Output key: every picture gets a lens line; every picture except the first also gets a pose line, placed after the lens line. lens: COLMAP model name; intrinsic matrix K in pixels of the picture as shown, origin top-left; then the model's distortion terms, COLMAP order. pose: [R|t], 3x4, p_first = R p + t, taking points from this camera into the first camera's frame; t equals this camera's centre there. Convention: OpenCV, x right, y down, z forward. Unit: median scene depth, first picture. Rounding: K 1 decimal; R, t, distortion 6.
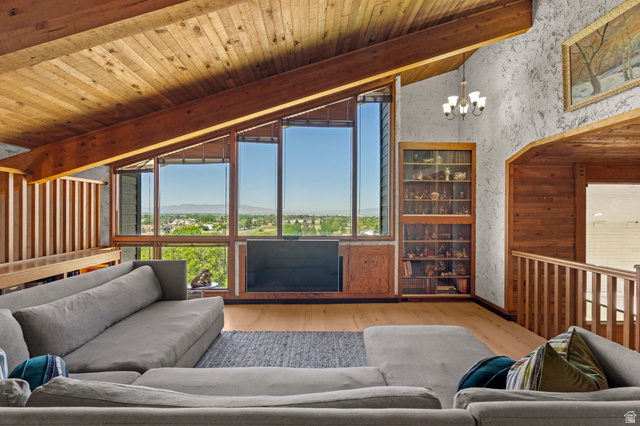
lens RADIAL K [[291.0, 0, 319.6], [0, 291.0, 213.1], [0, 0, 1]] dist [-0.000149, -0.000316]
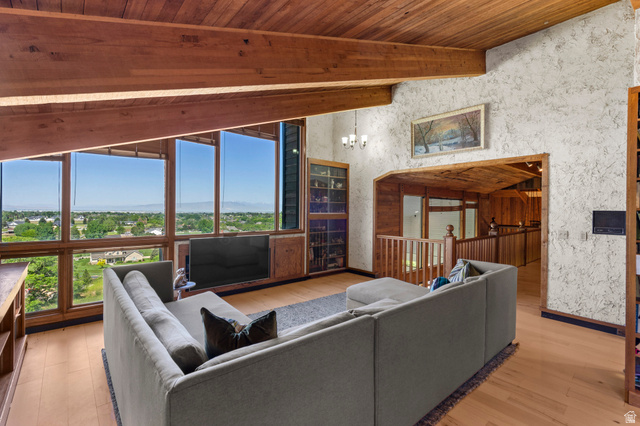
lens RADIAL K [[291.0, 0, 321.4], [0, 291.0, 211.0], [0, 0, 1]] dist [-0.000149, -0.000316]
pose [[0.776372, 0.000357, 0.630275, -0.528118], [-0.003077, 0.999990, 0.003224, -0.008386], [-0.630267, -0.004442, 0.776366, -0.061595]]
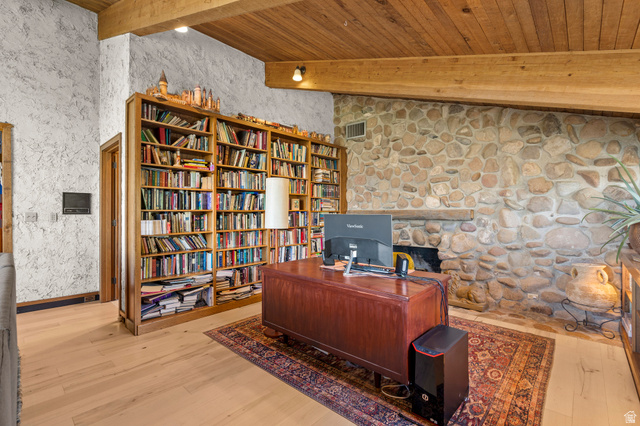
lens RADIAL K [[291.0, 0, 318.2], [0, 291.0, 211.3], [0, 0, 1]] dist [-0.000149, -0.000316]
pose [[-0.710653, -0.005499, 0.703521, -0.549231], [-0.002539, 0.999983, 0.005252, 0.042410], [-0.703538, 0.001946, -0.710655, 0.179790]]
